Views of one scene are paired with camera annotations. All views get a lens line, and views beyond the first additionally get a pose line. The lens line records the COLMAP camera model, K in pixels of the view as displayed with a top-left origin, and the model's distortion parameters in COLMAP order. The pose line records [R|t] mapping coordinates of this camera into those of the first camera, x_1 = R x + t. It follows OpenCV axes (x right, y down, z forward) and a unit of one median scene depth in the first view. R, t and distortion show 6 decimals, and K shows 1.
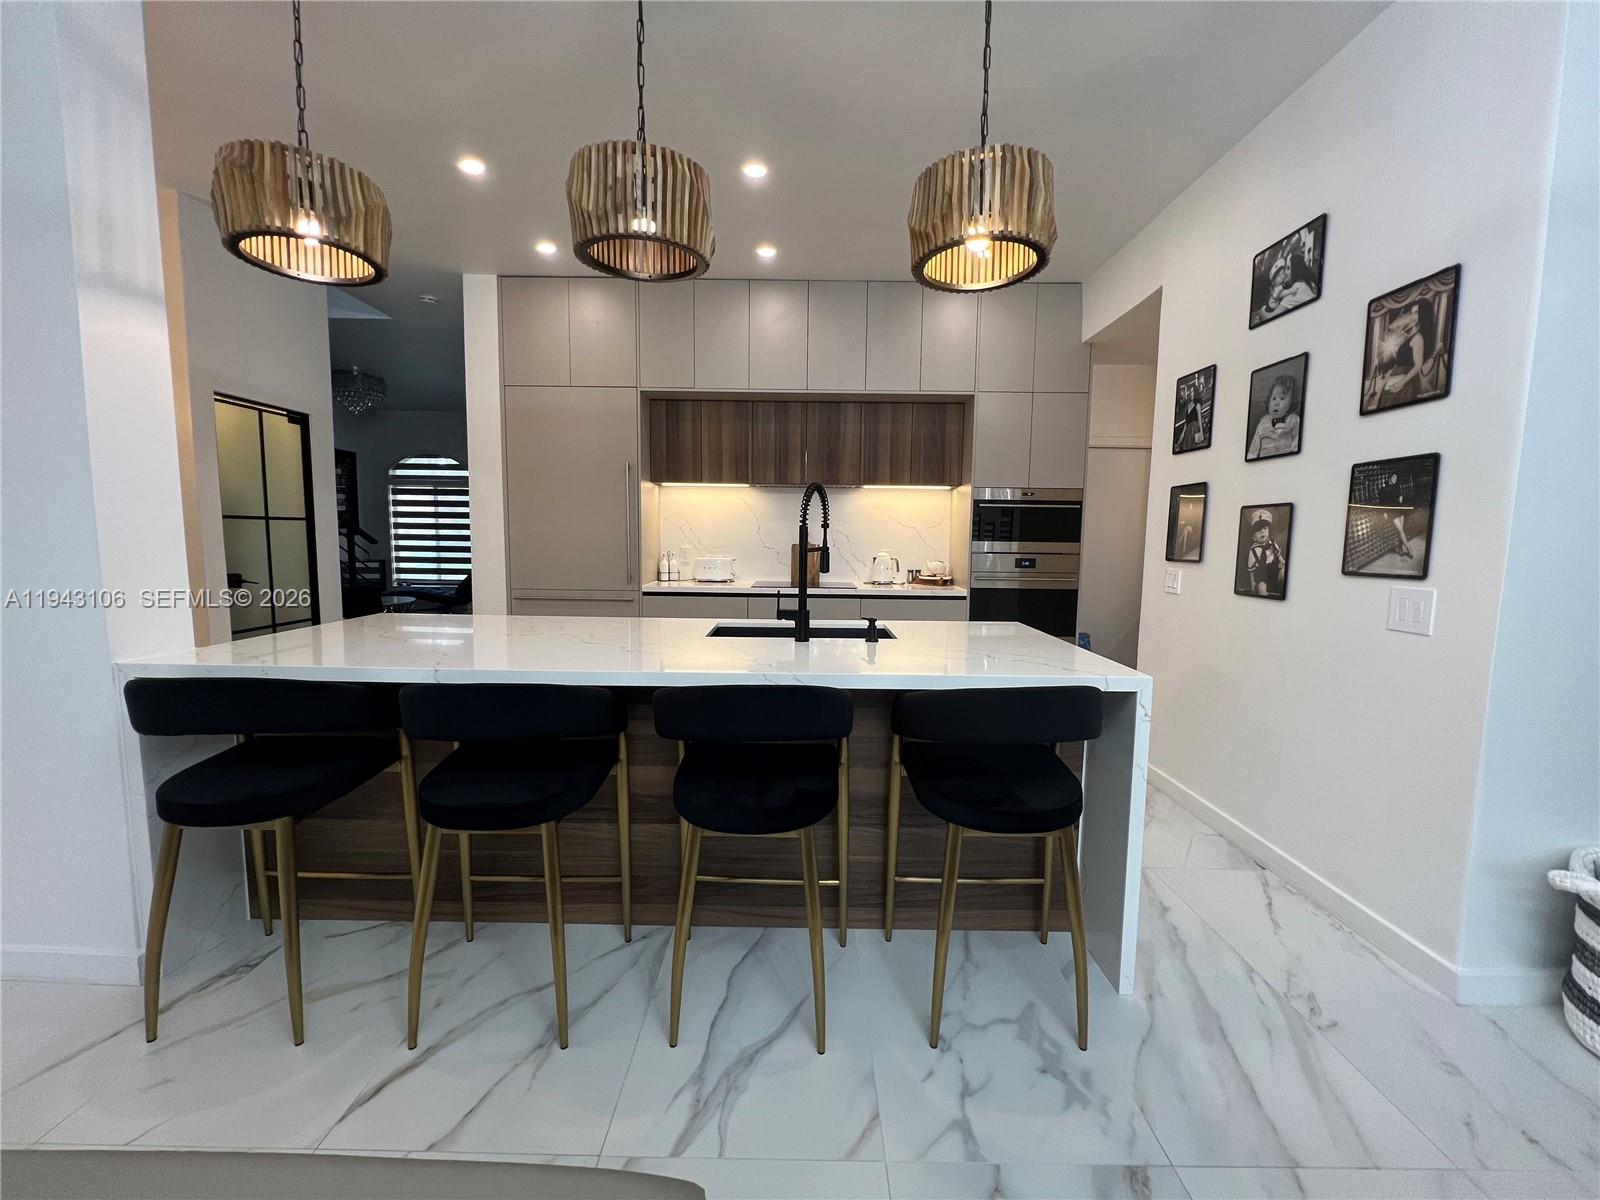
lens RADIAL K [[640.1, 0, 799.5], [0, 640.1, 592.9], [0, 0, 1]] dist [-0.003743, 0.001245]
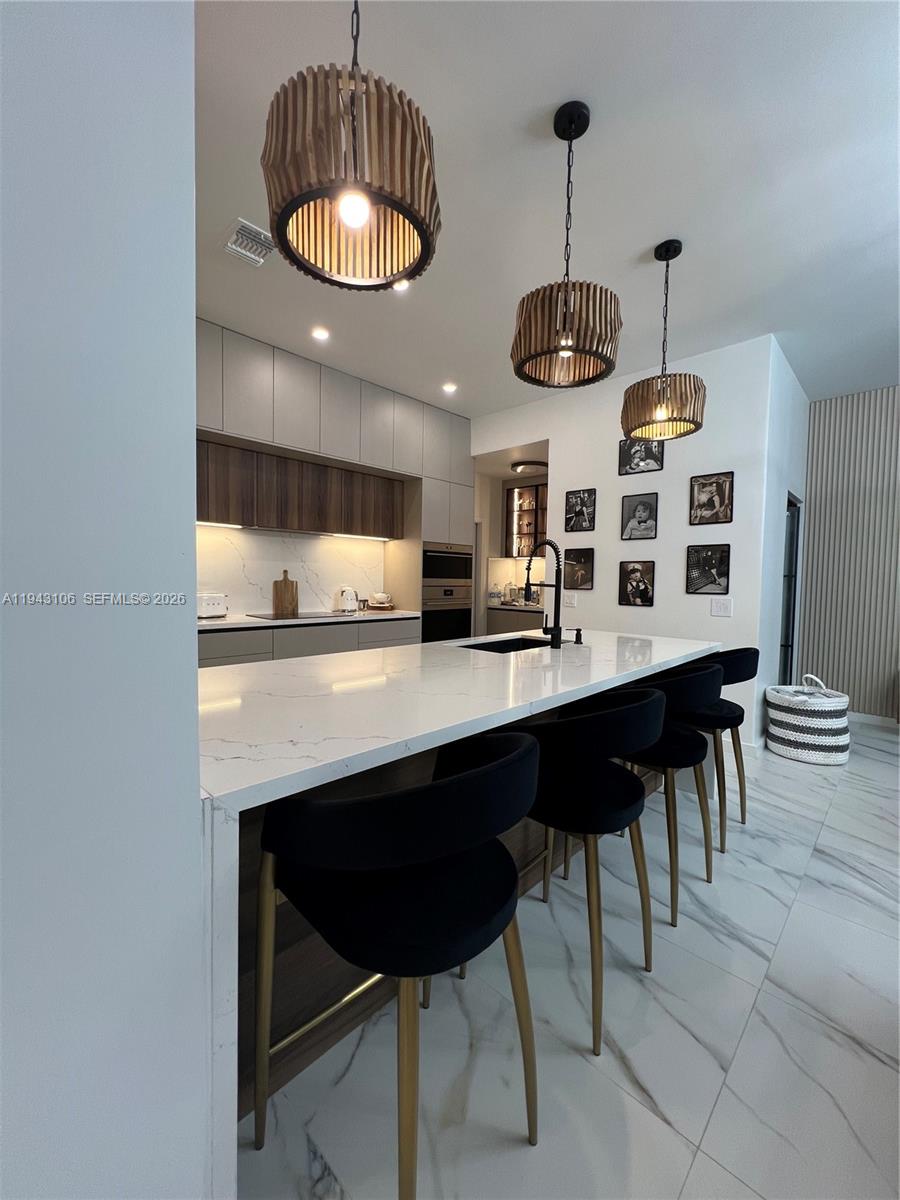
lens RADIAL K [[480.1, 0, 452.9], [0, 480.1, 599.3], [0, 0, 1]] dist [-0.003743, 0.001245]
pose [[0.687963, -0.032520, 0.725017, -0.841349], [0.057578, 0.998292, -0.009857, -0.033960], [-0.723458, 0.048526, 0.688660, 0.369472]]
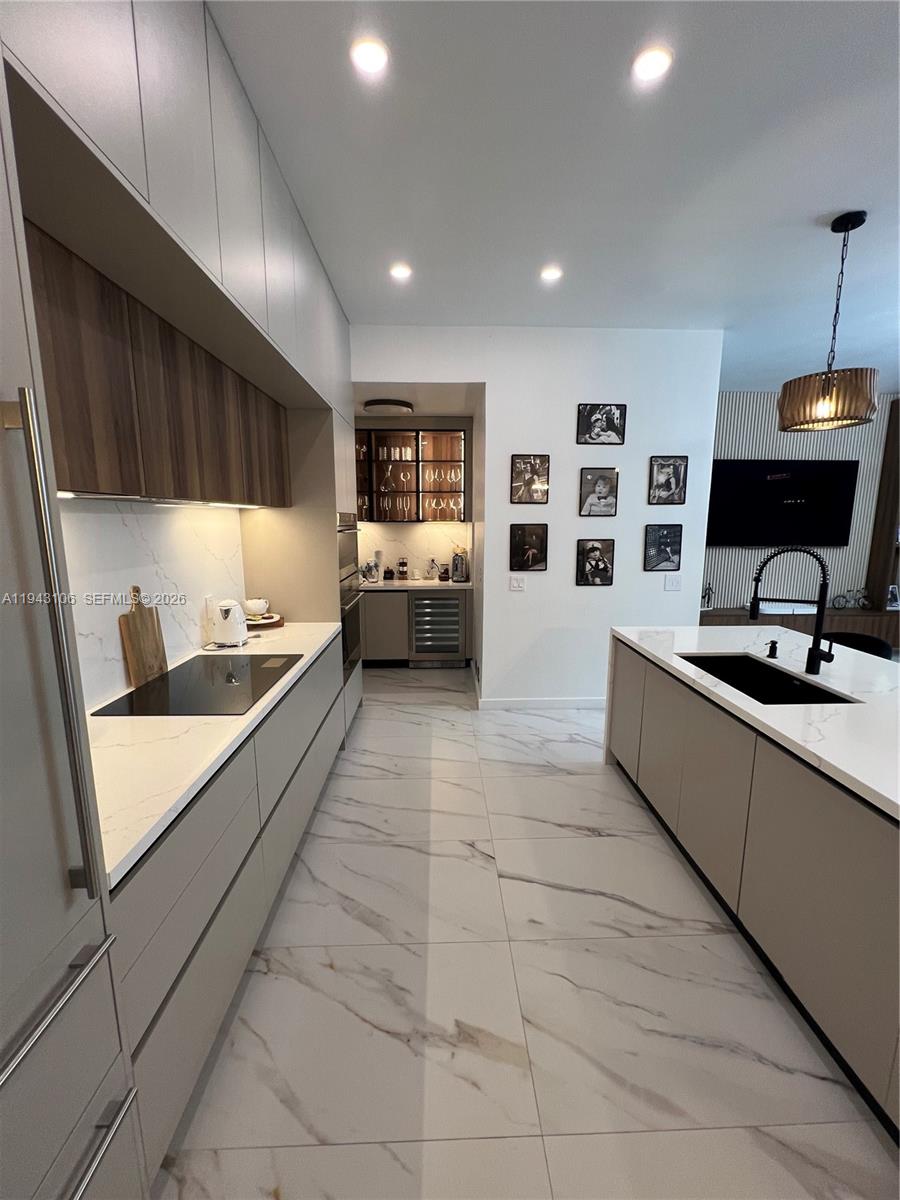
lens RADIAL K [[480.1, 0, 453.1], [0, 480.1, 599.3], [0, 0, 1]] dist [-0.003743, 0.001245]
pose [[-0.036146, -0.174943, 0.983915, -0.779672], [0.090406, 0.979949, 0.177559, -0.266836], [-0.995249, 0.095370, -0.019605, 1.524920]]
